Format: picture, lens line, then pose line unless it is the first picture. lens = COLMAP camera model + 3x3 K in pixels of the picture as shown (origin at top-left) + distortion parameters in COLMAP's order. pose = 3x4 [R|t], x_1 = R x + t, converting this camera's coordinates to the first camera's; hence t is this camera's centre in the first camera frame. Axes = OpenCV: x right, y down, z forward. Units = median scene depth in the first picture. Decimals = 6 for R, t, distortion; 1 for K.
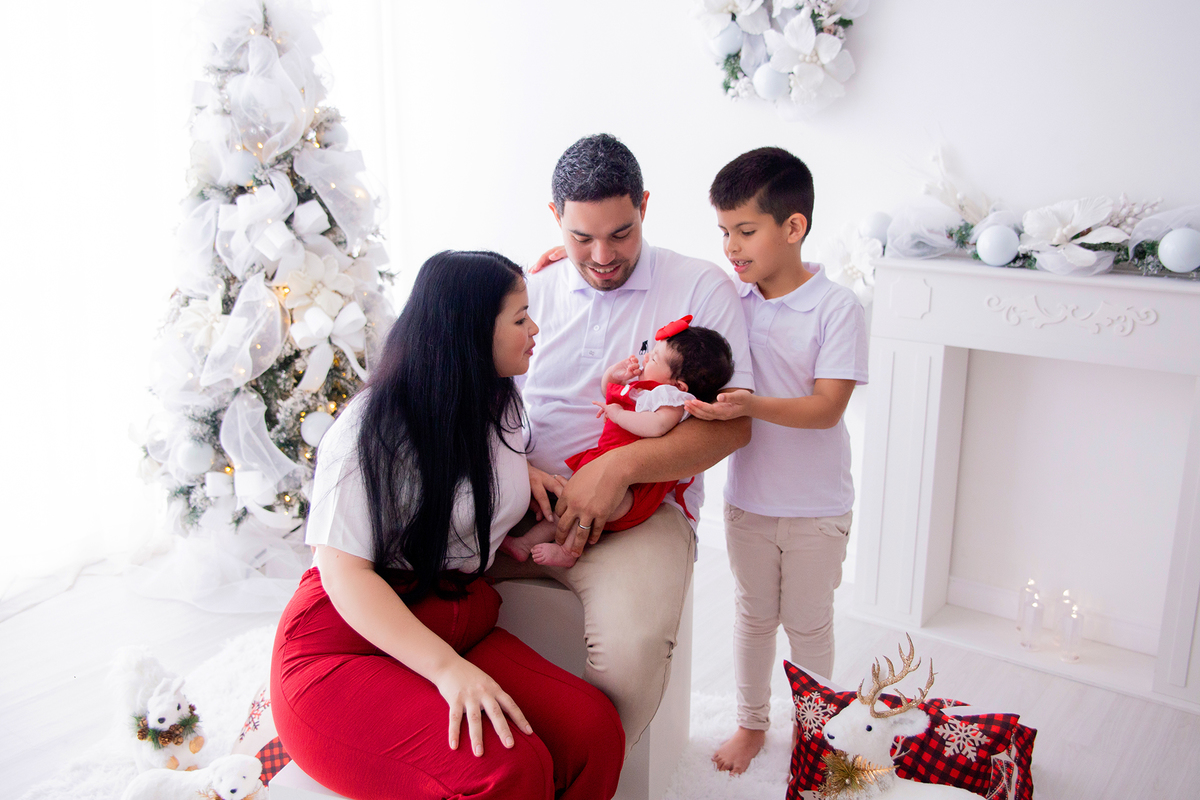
lens RADIAL K [[1140.3, 0, 579.3], [0, 1140.3, 401.7], [0, 0, 1]] dist [-0.028084, 0.003239]
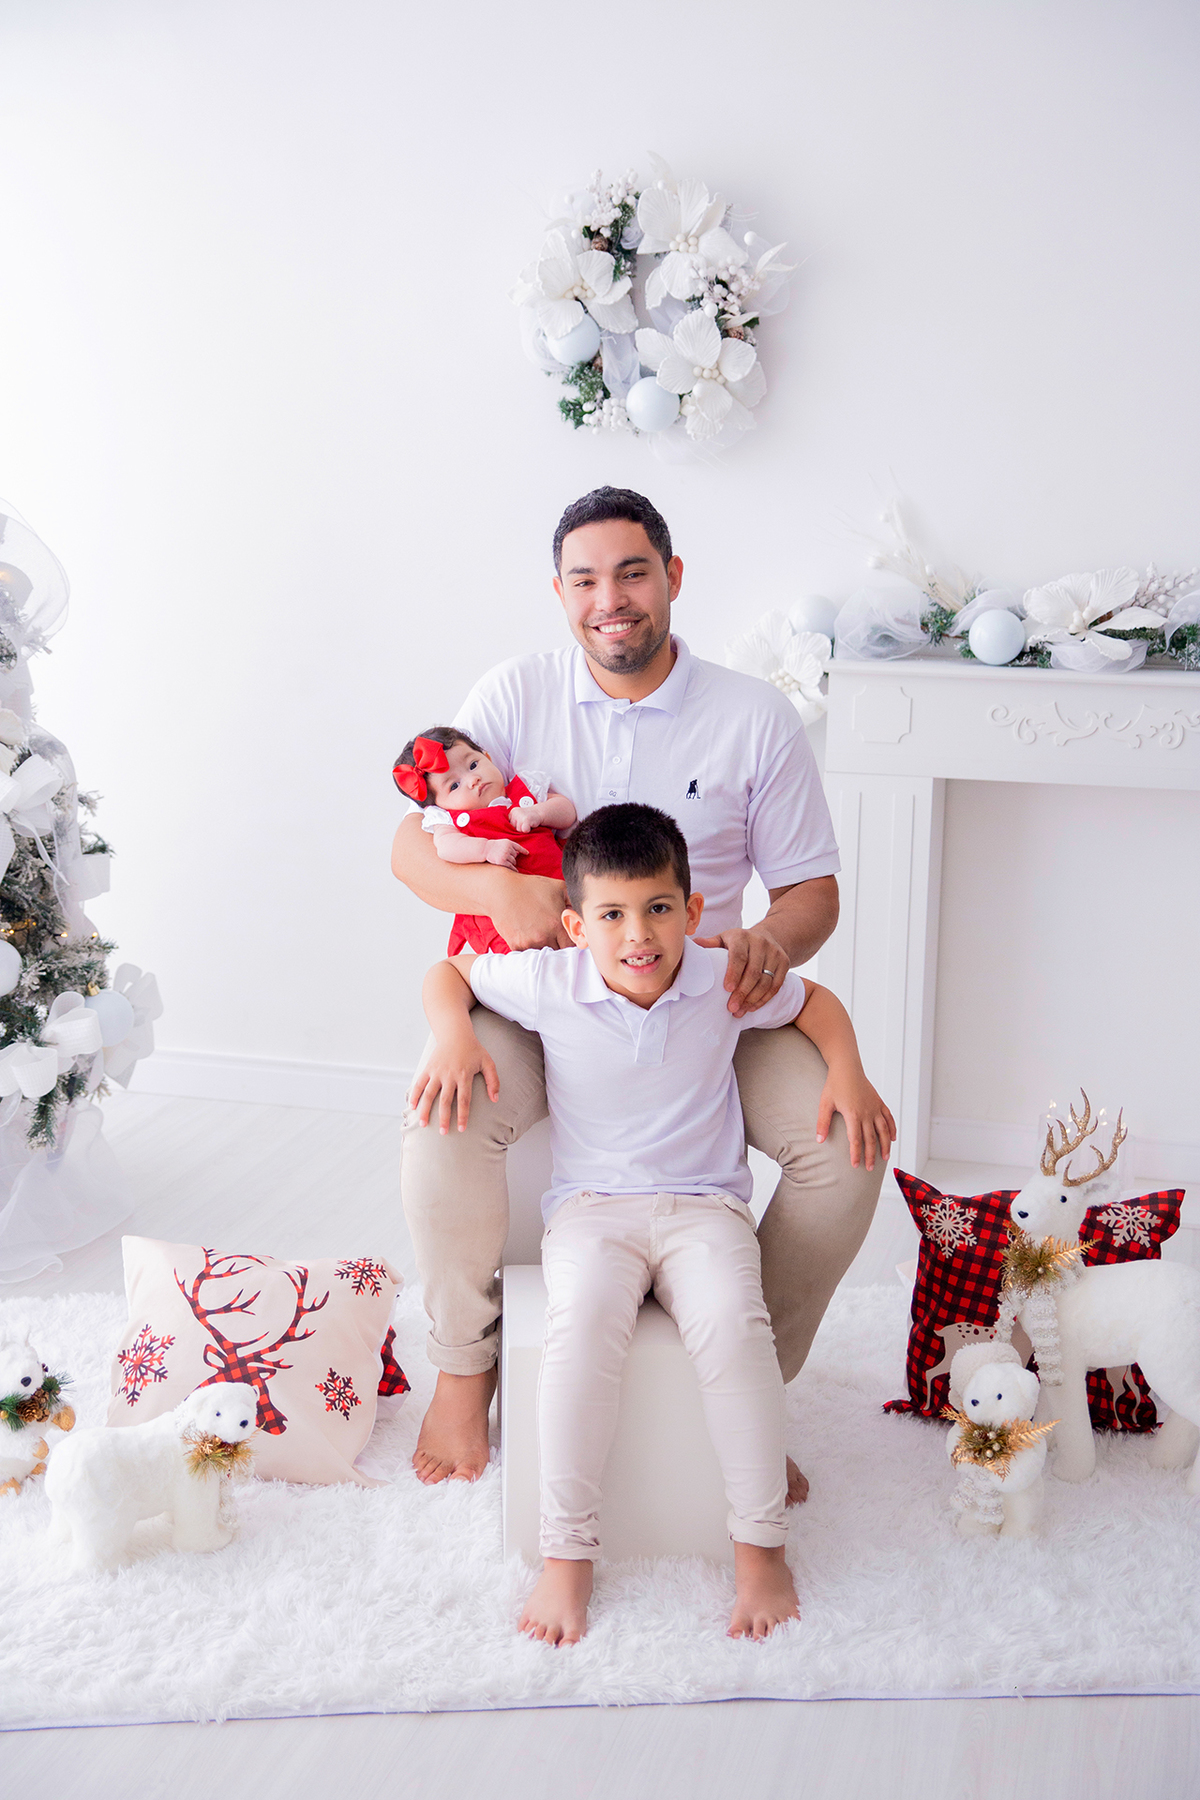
lens RADIAL K [[2523.6, 0, 618.1], [0, 2523.6, 920.8], [0, 0, 1]] dist [0.111759, 0.019664]
pose [[0.921417, -0.062800, 0.383466, -0.476405], [0.079004, 0.996518, -0.026638, 0.066461], [-0.380458, 0.054840, 0.923171, -0.391536]]
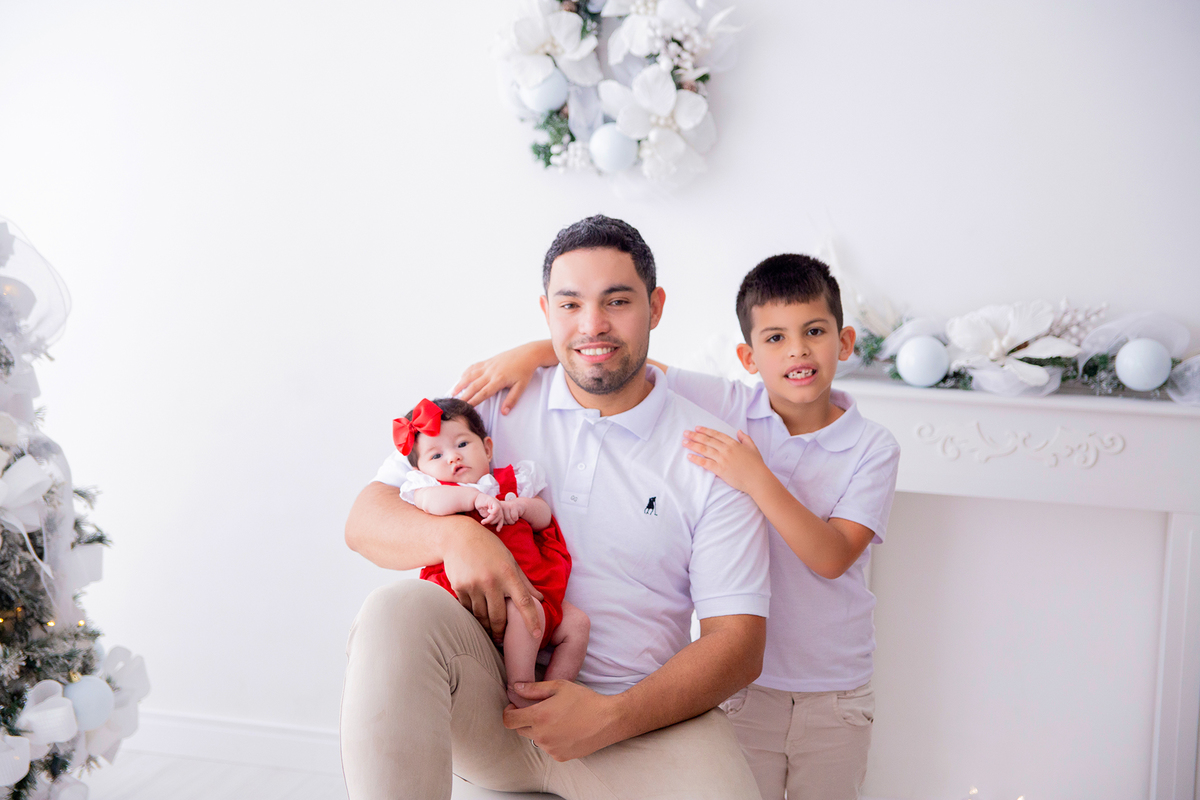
lens RADIAL K [[1859.6, 0, 600.0], [0, 1859.6, 400.0], [0, 0, 1]] dist [0.151019, -0.088707]
pose [[0.924382, -0.014794, 0.381182, -0.333538], [0.059805, 0.992512, -0.106509, 0.015982], [-0.376752, 0.121252, 0.918344, -0.120140]]
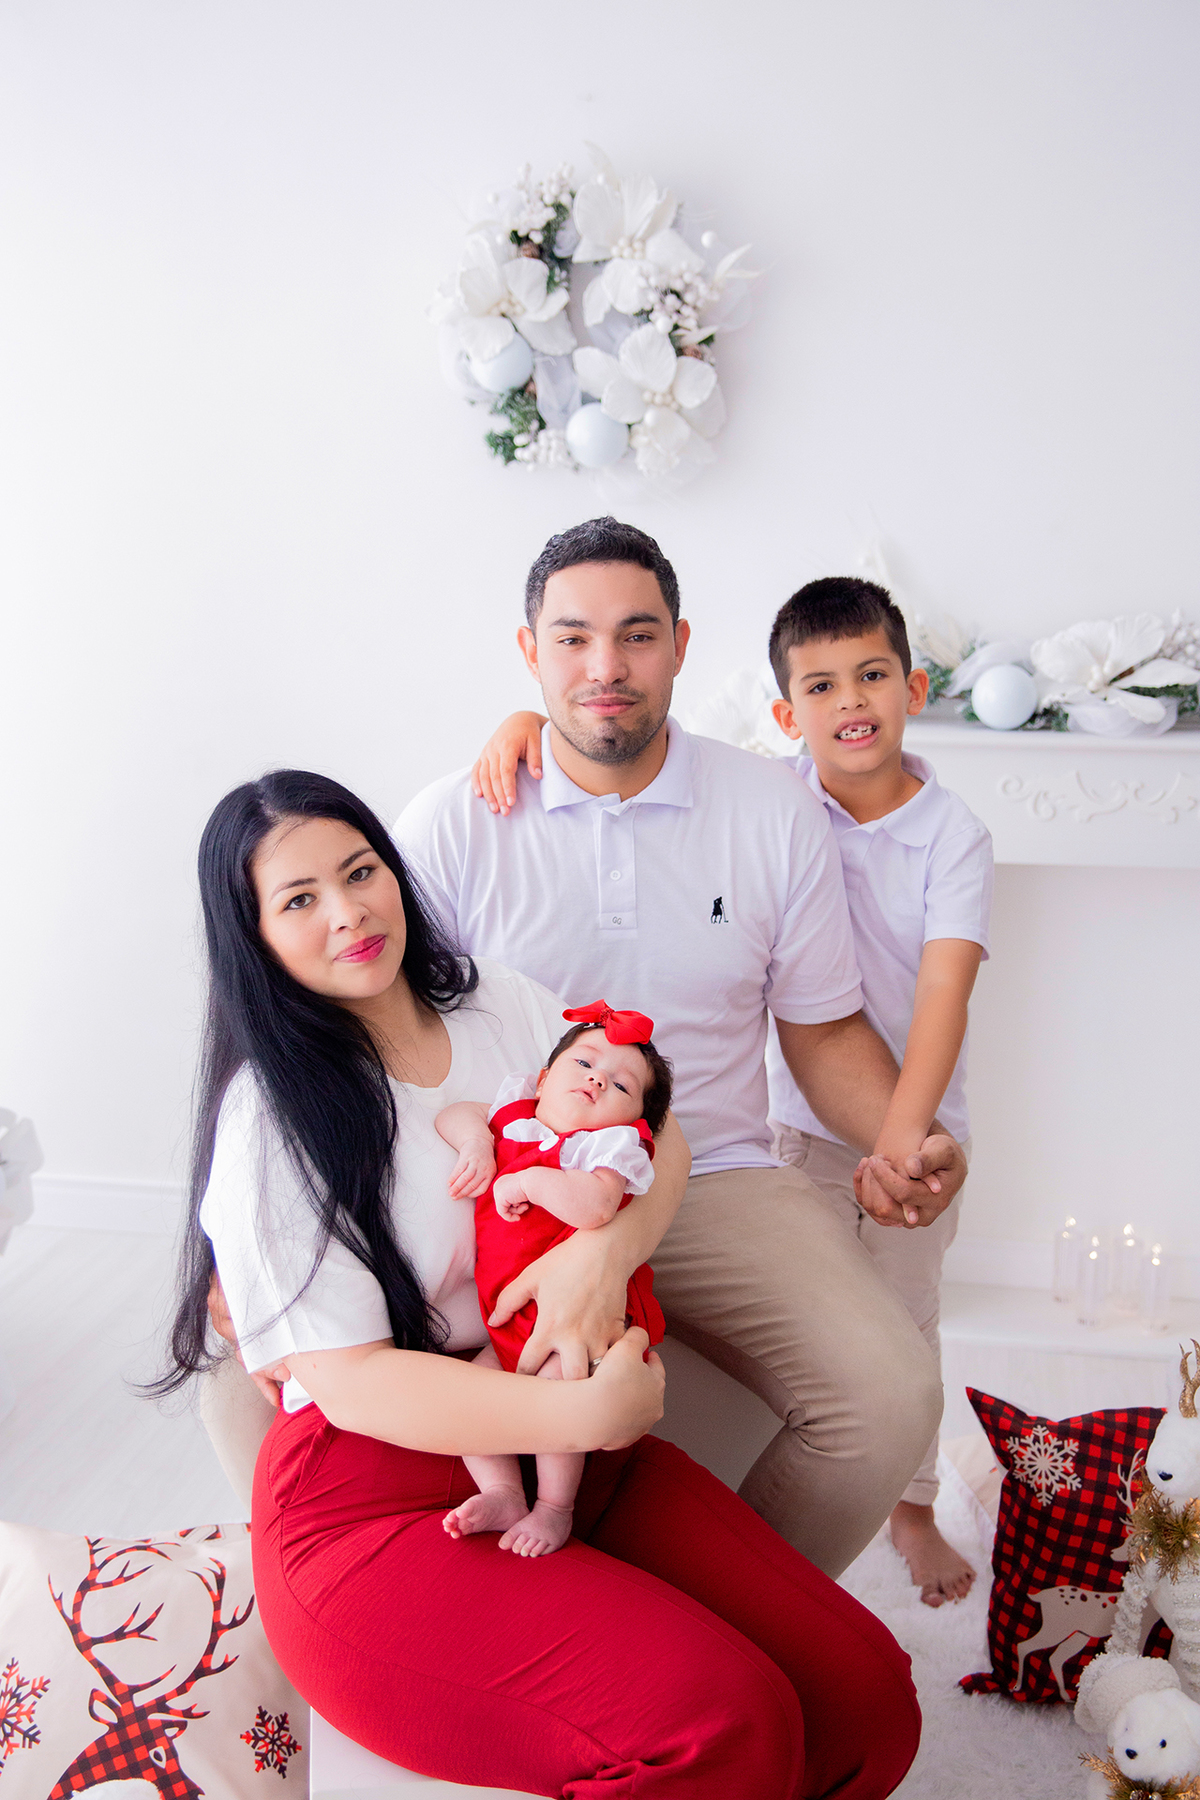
lens RADIAL K [[2175.1, 0, 608.1], [0, 2175.1, 921.6], [0, 0, 1]] dist [0.028661, 0.082140]
pose [[0.895296, -0.094409, 0.435353, -0.356989], [0.110335, 0.993829, -0.011384, -0.022697], [-0.431592, 0.058227, 0.900188, 0.006986]]
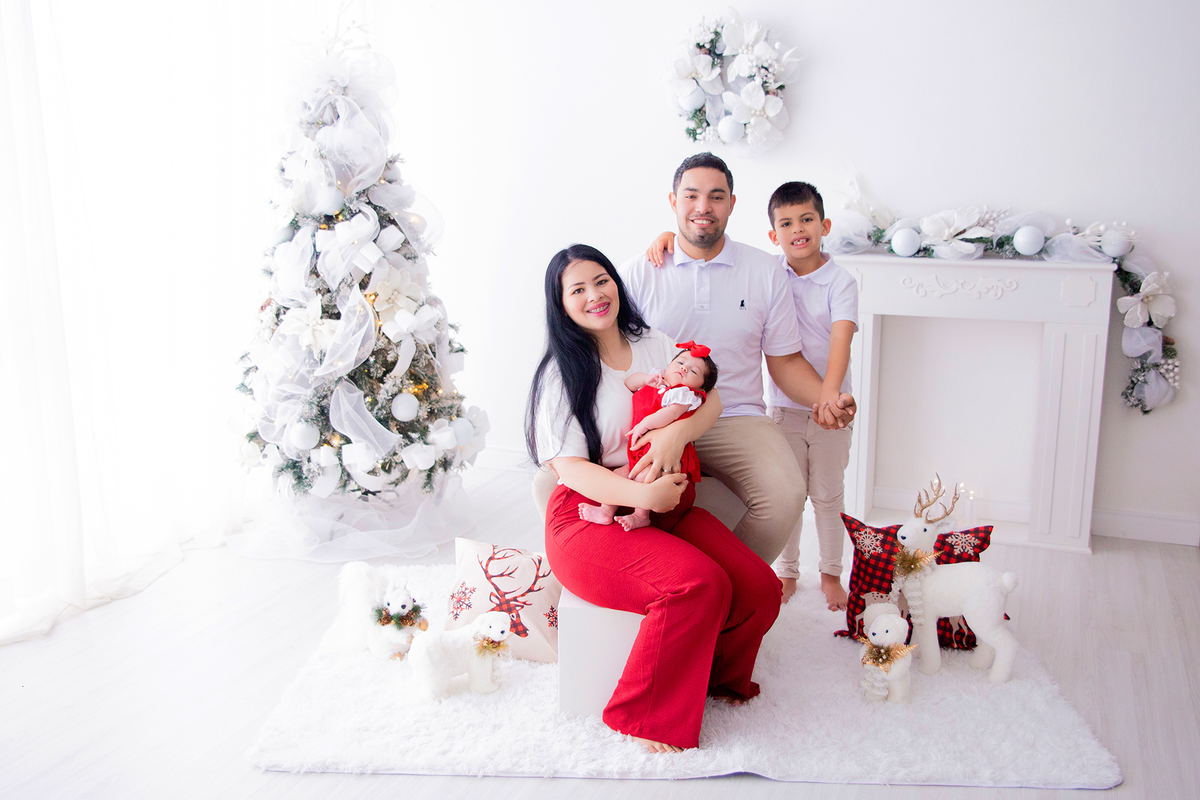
lens RADIAL K [[1194.1, 0, 576.7], [0, 1194.1, 395.0], [0, 0, 1]] dist [-0.055742, 0.011771]
pose [[0.969271, -0.059068, 0.238799, -0.390526], [0.069191, 0.997016, -0.034229, 0.074816], [-0.236065, 0.049700, 0.970465, -0.338775]]
